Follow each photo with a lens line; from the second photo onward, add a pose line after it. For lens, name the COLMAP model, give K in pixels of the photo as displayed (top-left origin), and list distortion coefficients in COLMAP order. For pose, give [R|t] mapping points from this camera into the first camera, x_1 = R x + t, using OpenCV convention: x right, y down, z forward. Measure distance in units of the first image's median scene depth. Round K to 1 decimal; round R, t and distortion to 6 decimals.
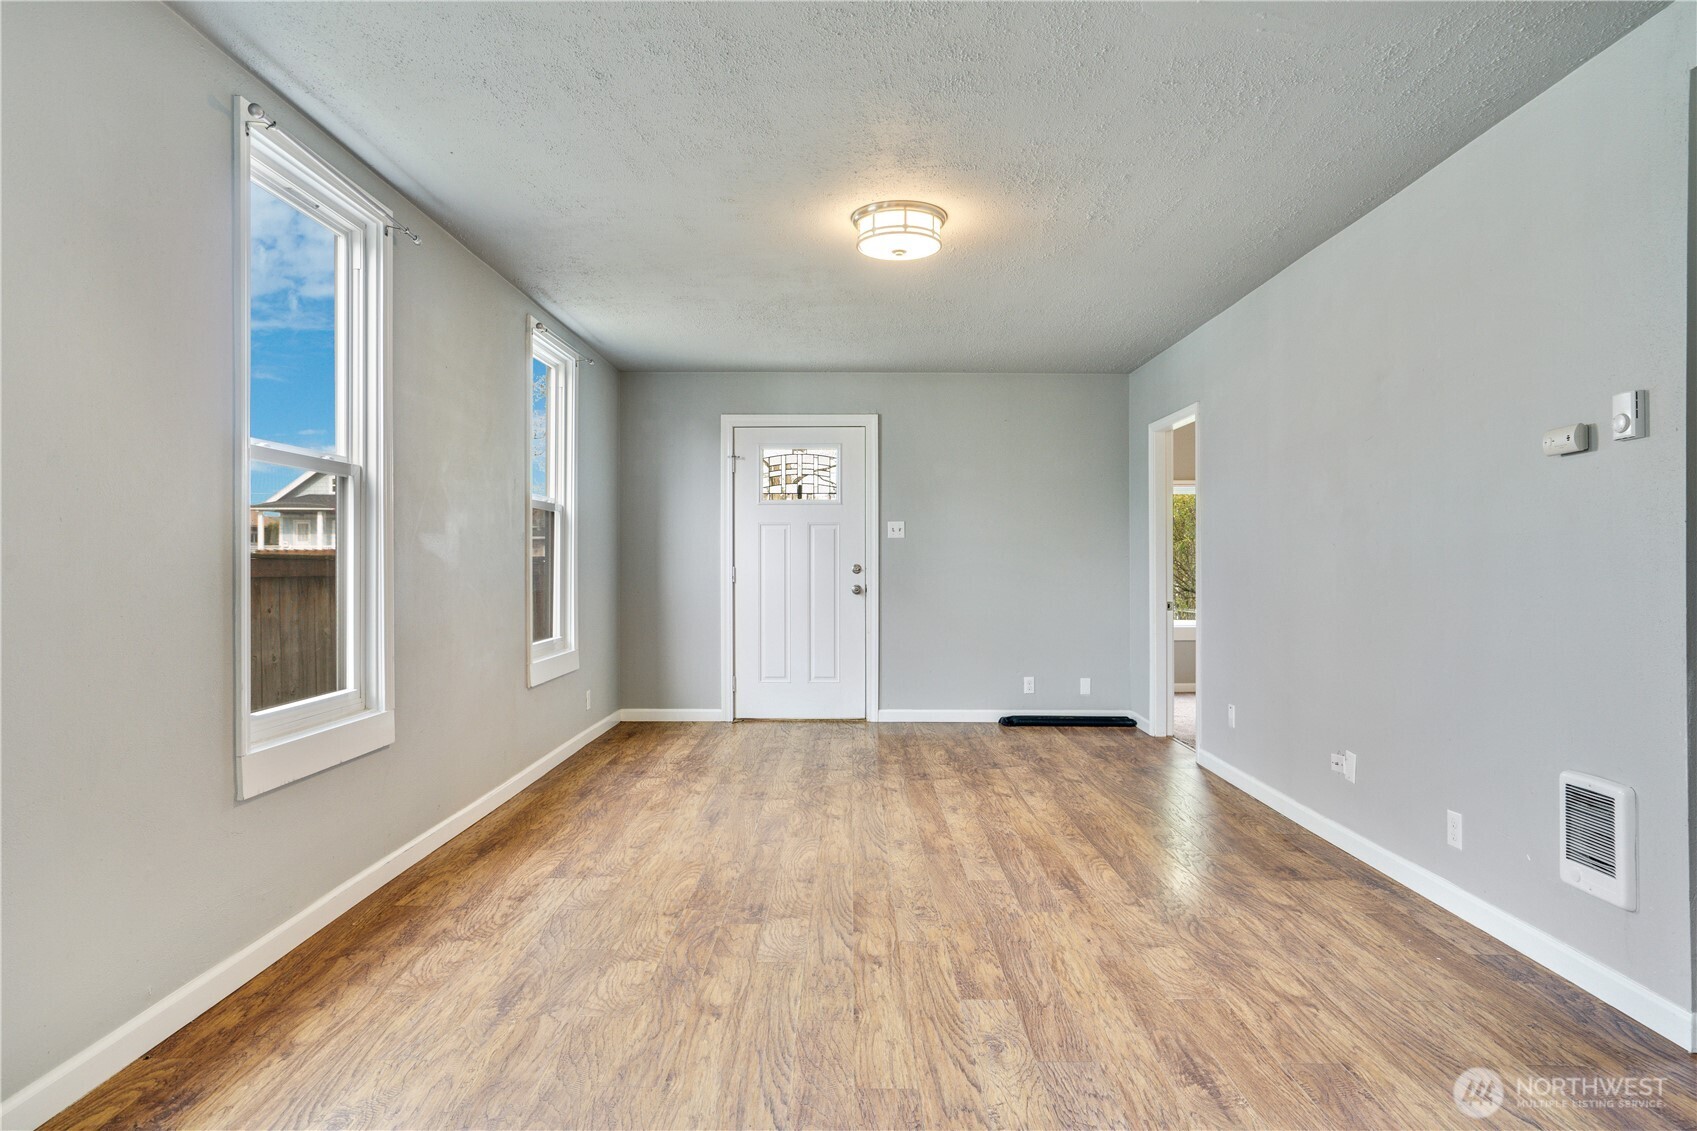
lens RADIAL K [[948.4, 0, 837.1], [0, 948.4, 563.3], [0, 0, 1]] dist [-0.045687, 0.037953]
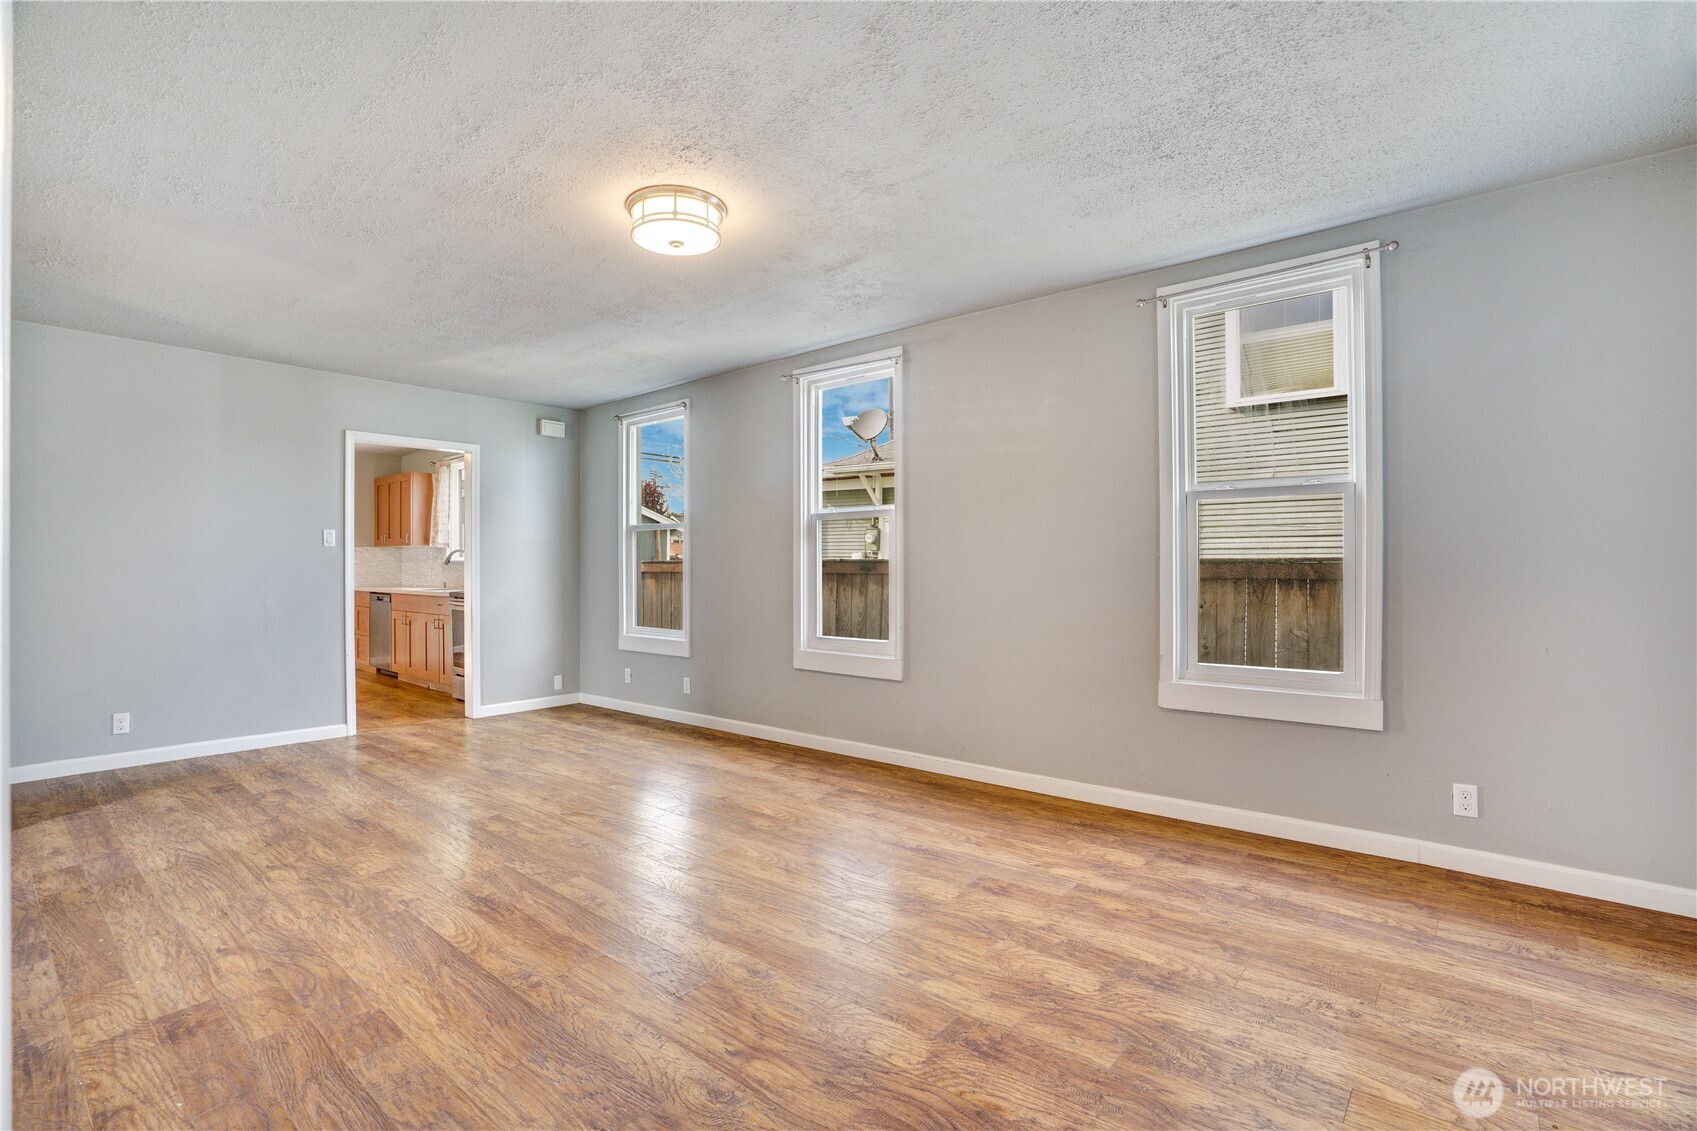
lens RADIAL K [[787.1, 0, 837.3], [0, 787.1, 565.6], [0, 0, 1]] dist [-0.061516, 0.025796]
pose [[-0.639834, 0.002493, -0.768509, 0.612202], [0.002906, 0.999995, 0.000825, -0.004747], [0.768508, -0.001705, -0.639838, 1.757378]]
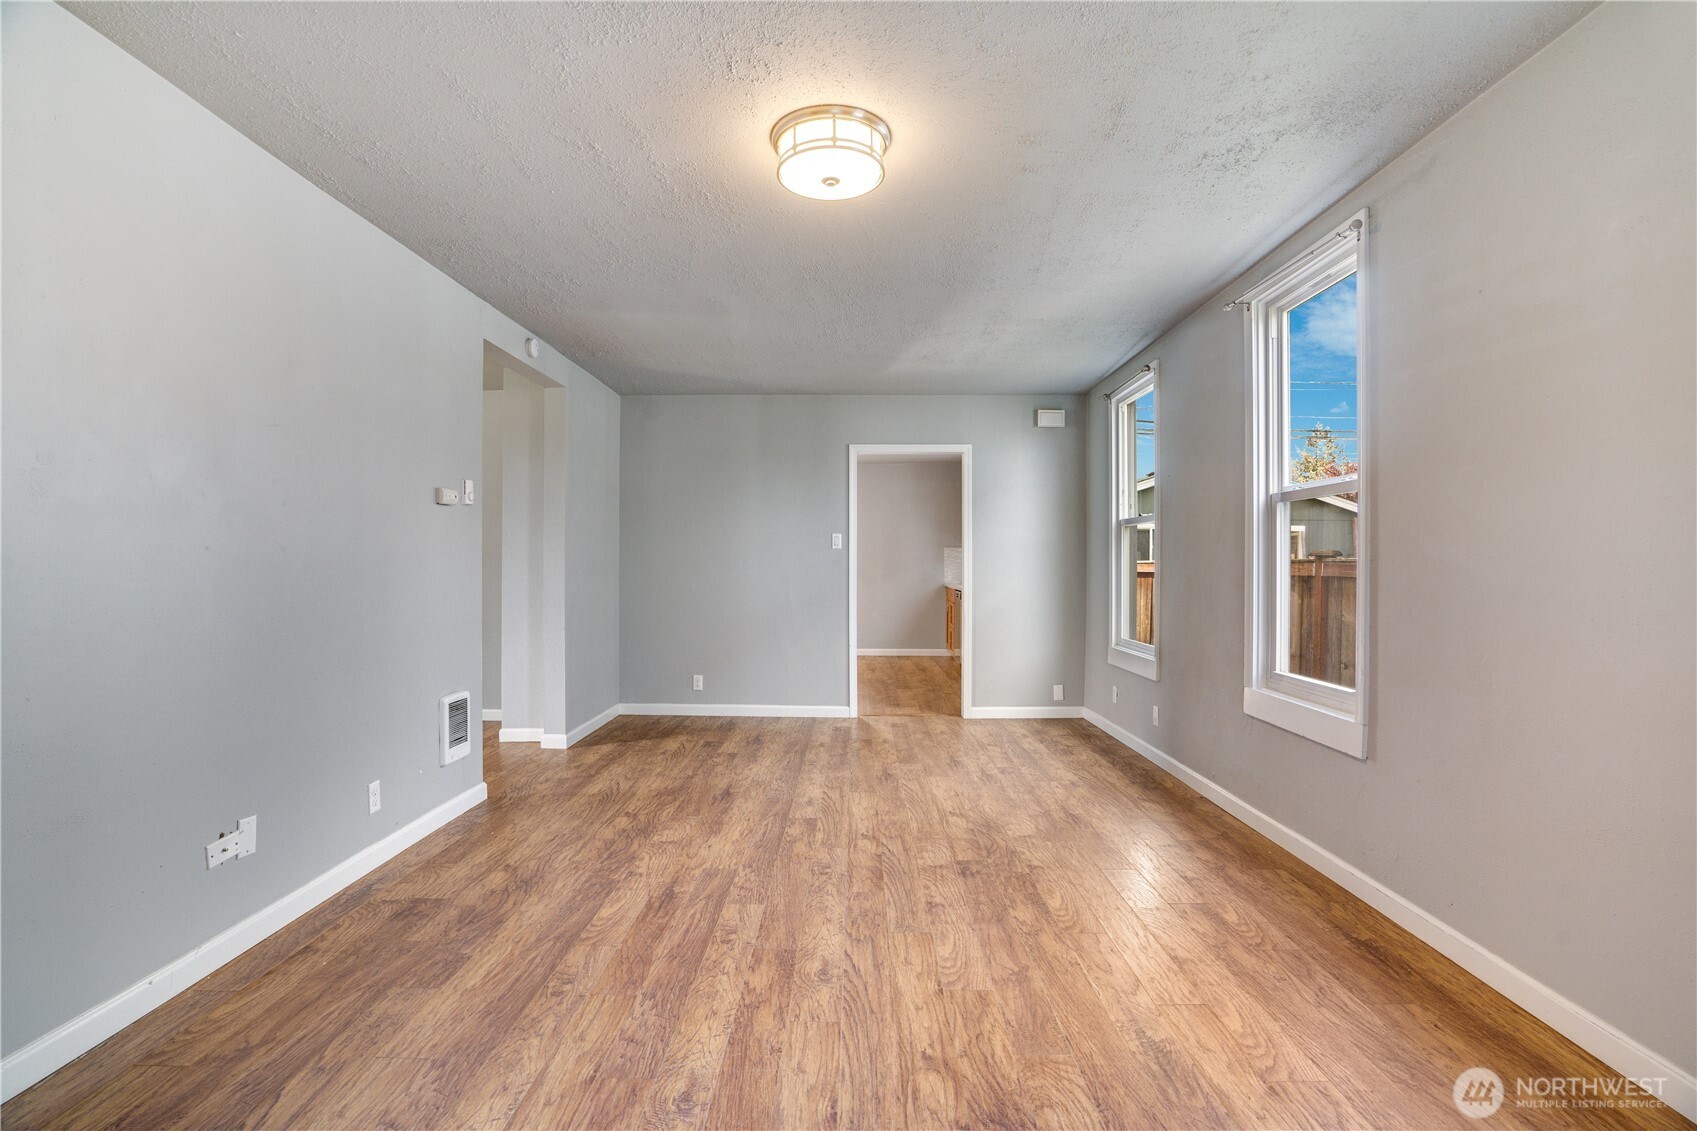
lens RADIAL K [[787.1, 0, 837.3], [0, 787.1, 565.6], [0, 0, 1]] dist [-0.061516, 0.025796]
pose [[-0.999930, 0.000154, 0.011853, 0.056317], [0.000172, 0.999999, 0.001557, -0.008905], [-0.011852, 0.001559, -0.999929, 1.783776]]
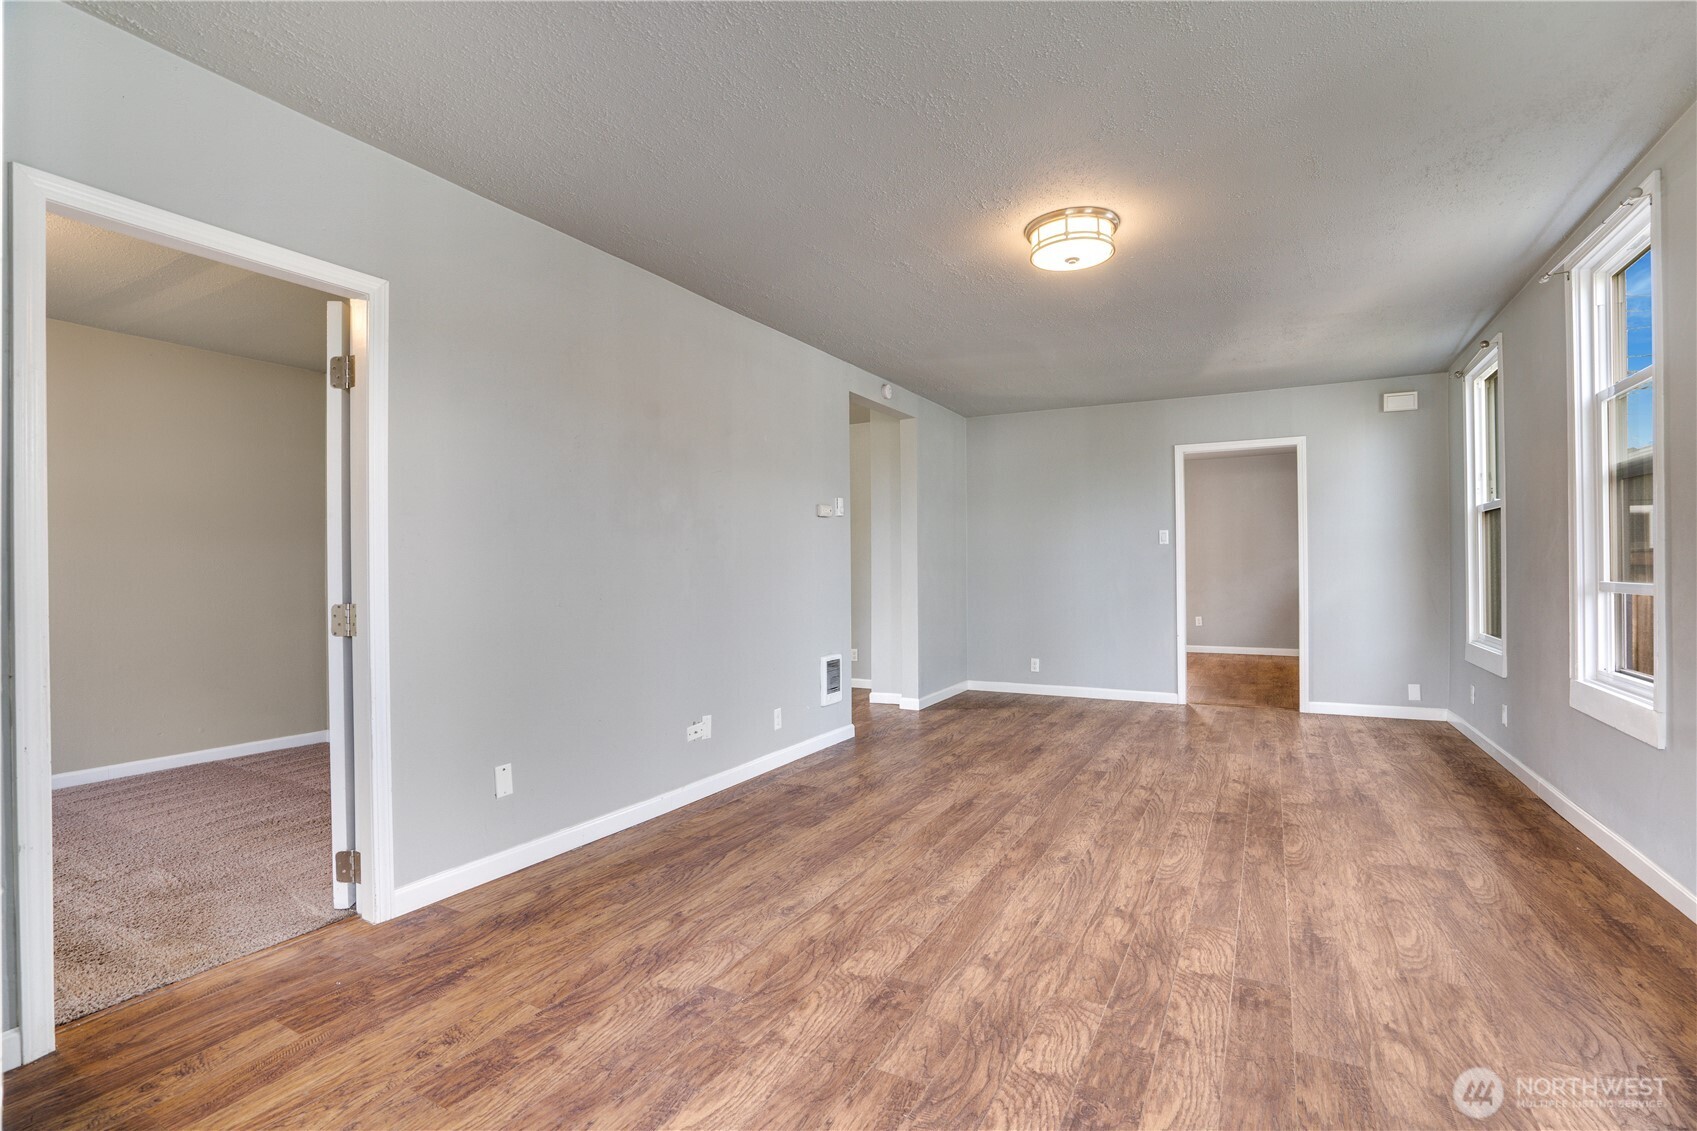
lens RADIAL K [[787.1, 0, 837.3], [0, 787.1, 565.6], [0, 0, 1]] dist [-0.061516, 0.025796]
pose [[-0.881326, 0.010386, 0.472395, -0.114924], [0.009753, 0.999945, -0.003790, 0.006755], [-0.472408, 0.001267, -0.881379, 2.021944]]
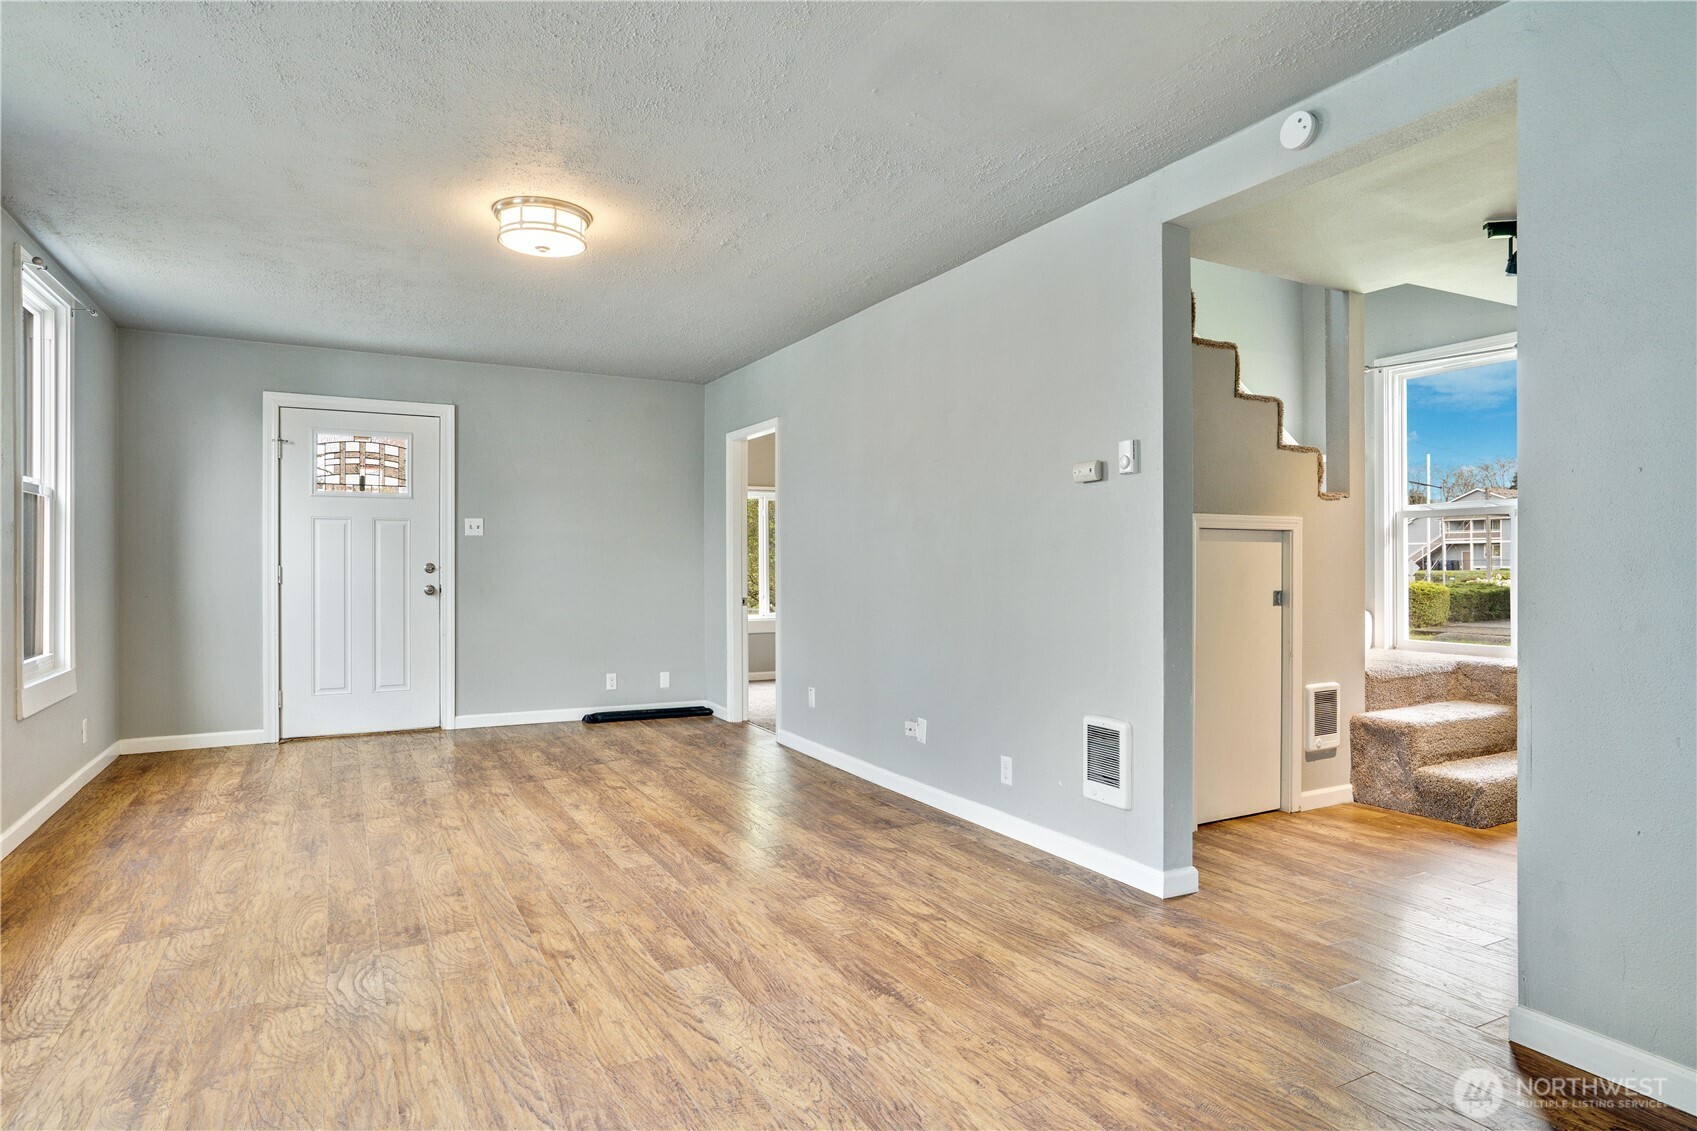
lens RADIAL K [[948.4, 0, 837.1], [0, 948.4, 563.3], [0, 0, 1]] dist [-0.045687, 0.037953]
pose [[0.875042, 0.000485, 0.484046, -0.153760], [-0.000971, 0.999999, 0.000754, 0.000285], [-0.484046, -0.001129, 0.875042, -0.018075]]
